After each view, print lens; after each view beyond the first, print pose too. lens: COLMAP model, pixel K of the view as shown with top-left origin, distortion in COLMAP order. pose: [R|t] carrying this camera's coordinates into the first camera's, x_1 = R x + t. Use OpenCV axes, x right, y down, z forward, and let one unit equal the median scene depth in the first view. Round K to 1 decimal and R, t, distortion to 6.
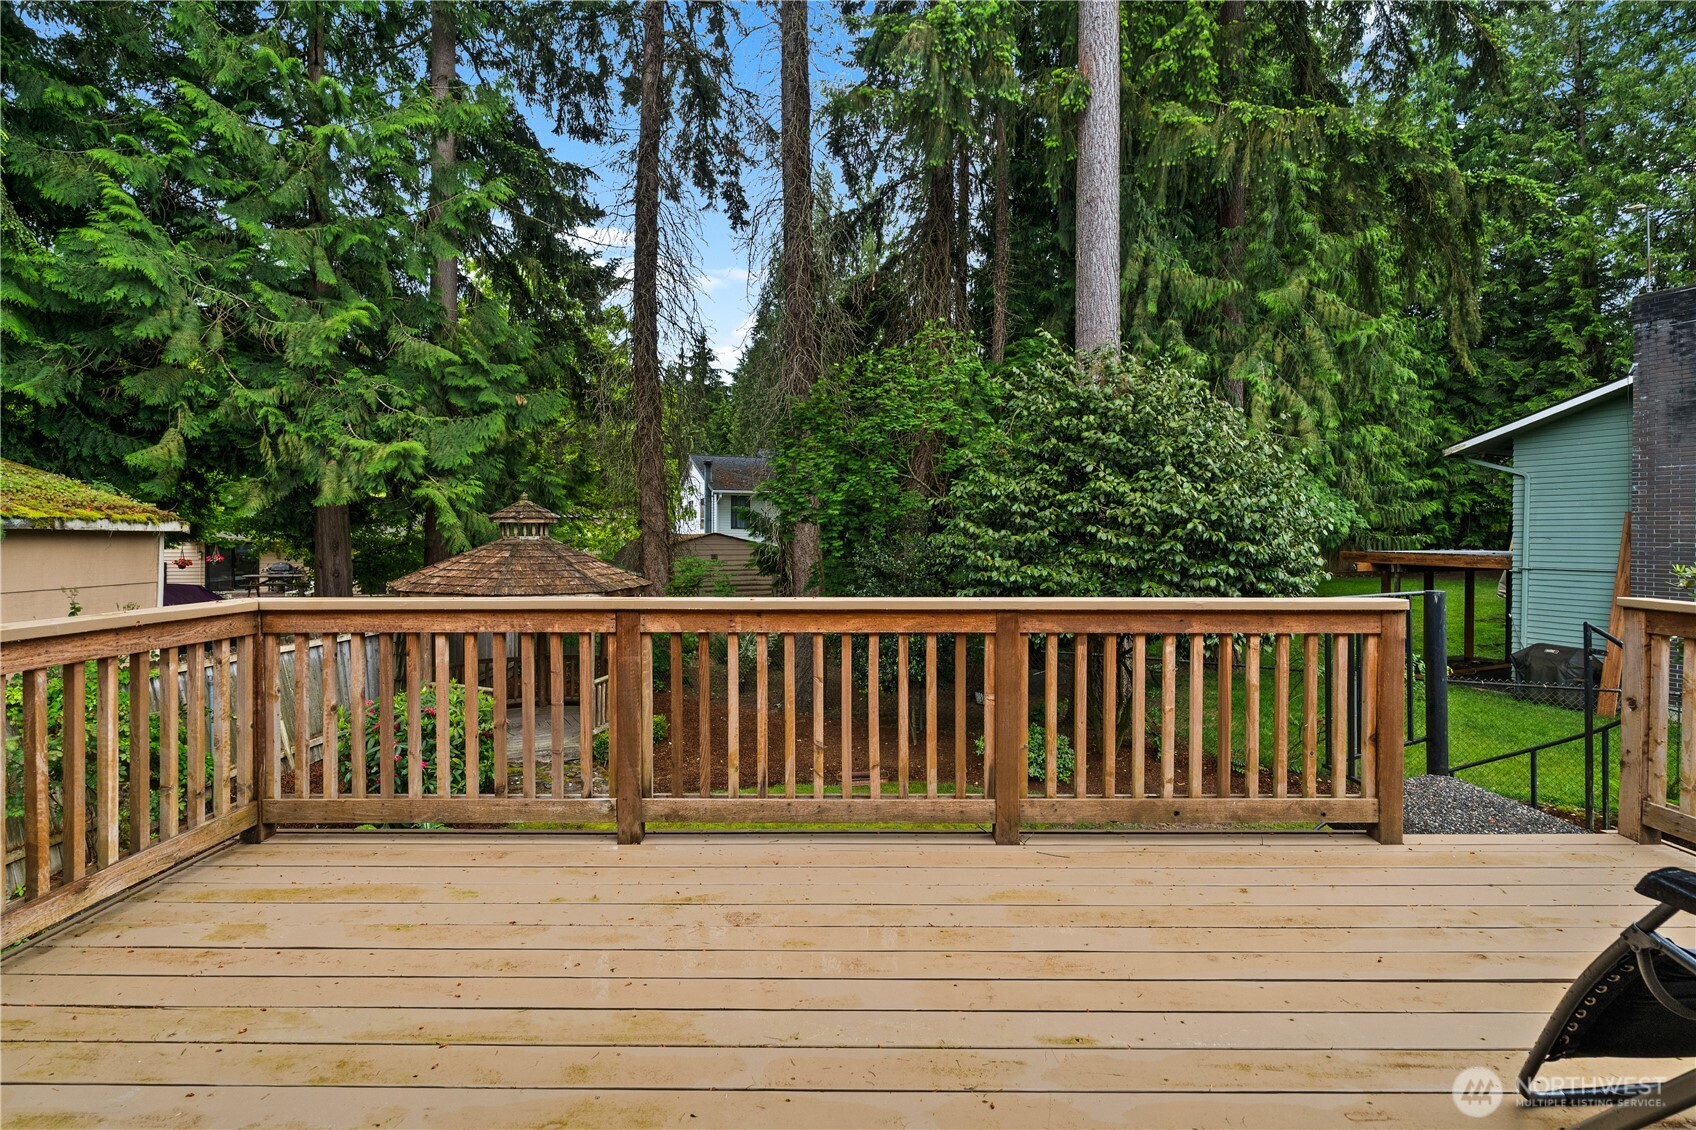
lens RADIAL K [[808.4, 0, 849.8], [0, 808.4, 530.9], [0, 0, 1]] dist [0.000259, 0.000922]
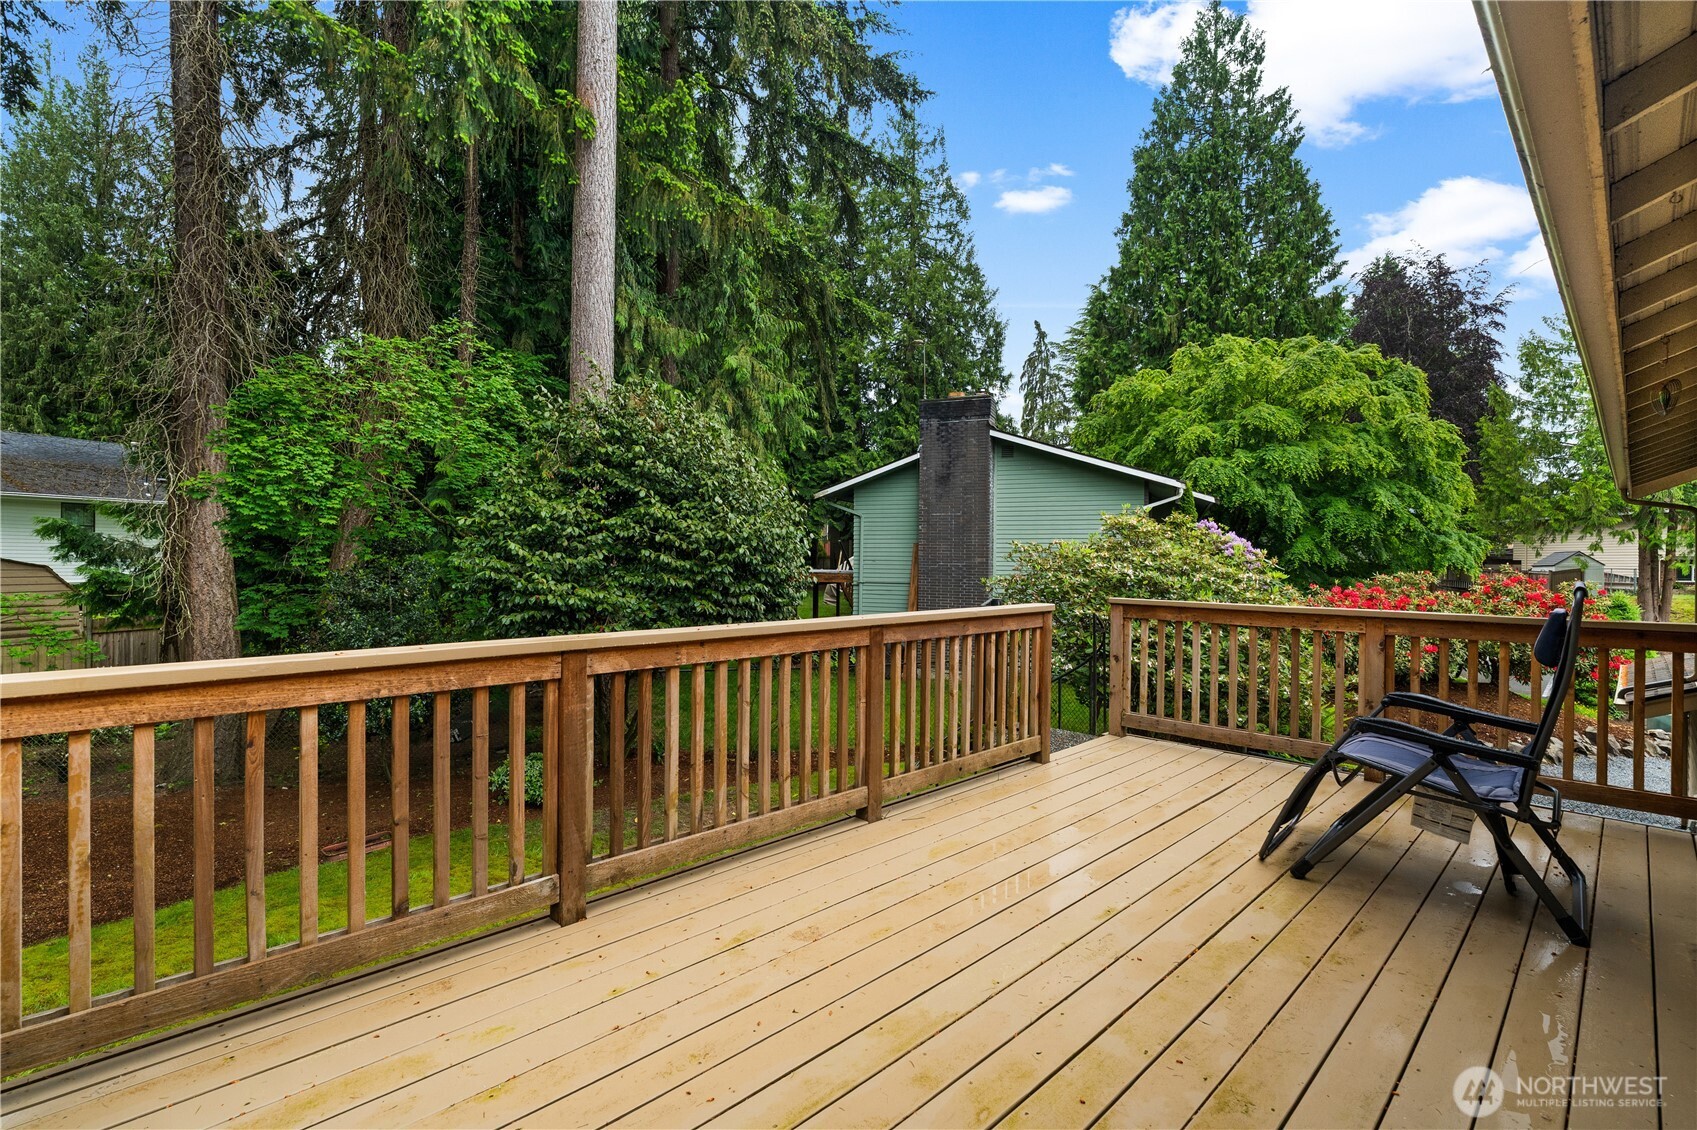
lens RADIAL K [[787.6, 0, 850.1], [0, 787.6, 558.6], [0, 0, 1]] dist [0.000497, 0.000291]
pose [[0.711764, 0.002117, 0.702416, -0.258023], [-0.007767, 0.999958, 0.004856, -0.002164], [-0.702376, -0.008912, 0.711750, 0.080070]]
